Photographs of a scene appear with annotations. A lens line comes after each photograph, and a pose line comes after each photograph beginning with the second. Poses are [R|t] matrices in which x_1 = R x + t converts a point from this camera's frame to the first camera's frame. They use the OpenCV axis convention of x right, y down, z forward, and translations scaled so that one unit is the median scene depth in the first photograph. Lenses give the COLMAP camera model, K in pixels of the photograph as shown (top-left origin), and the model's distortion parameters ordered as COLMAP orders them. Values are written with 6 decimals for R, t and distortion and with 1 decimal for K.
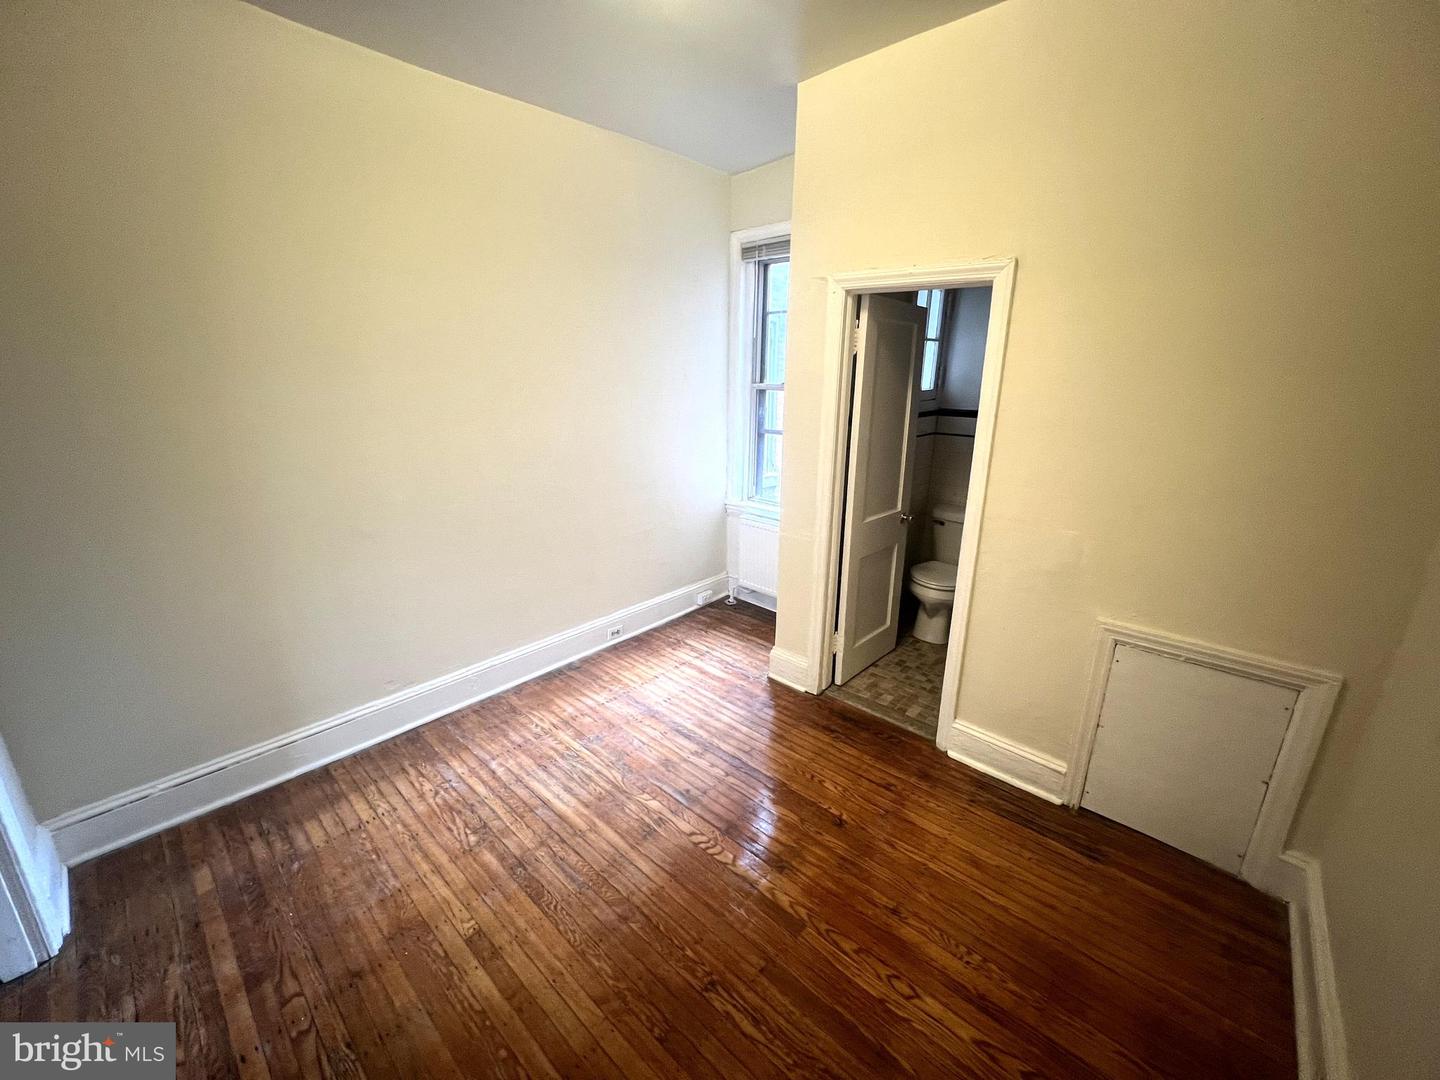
lens RADIAL K [[575.9, 0, 717.3], [0, 575.9, 538.5], [0, 0, 1]] dist [0.000834, 0.000441]
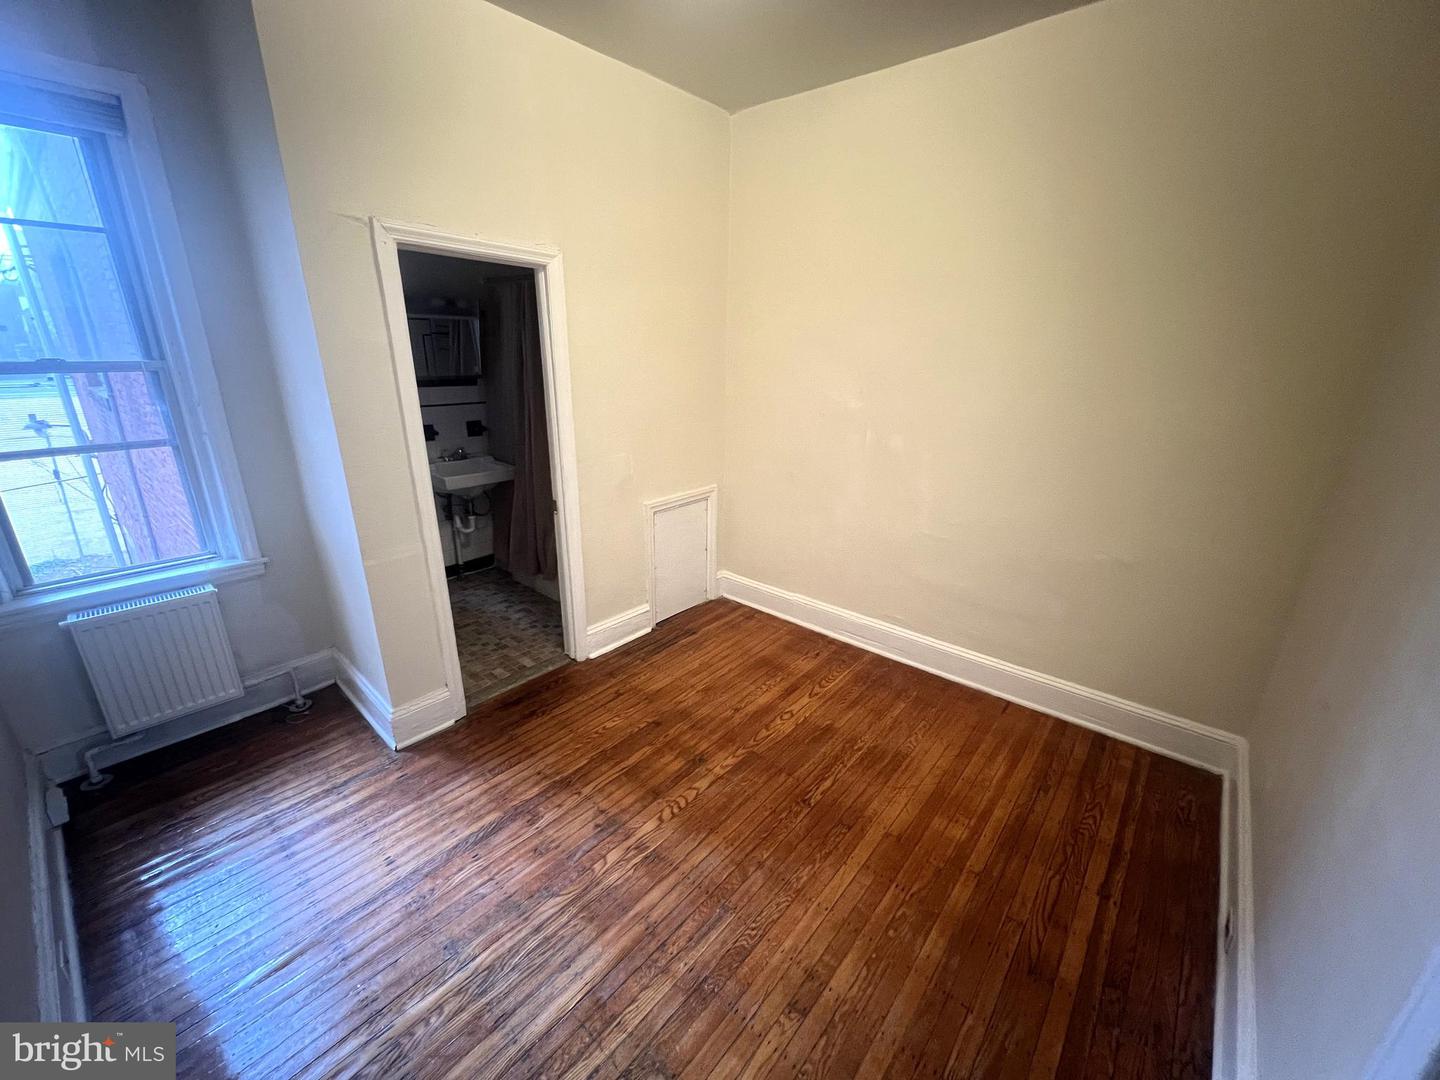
lens RADIAL K [[575.9, 0, 716.3], [0, 575.9, 538.6], [0, 0, 1]] dist [0.000834, 0.000441]
pose [[-0.025438, -0.329774, 0.943717, -0.832077], [0.265543, 0.907880, 0.324409, -0.226039], [-0.963763, 0.258849, 0.064474, 0.724405]]
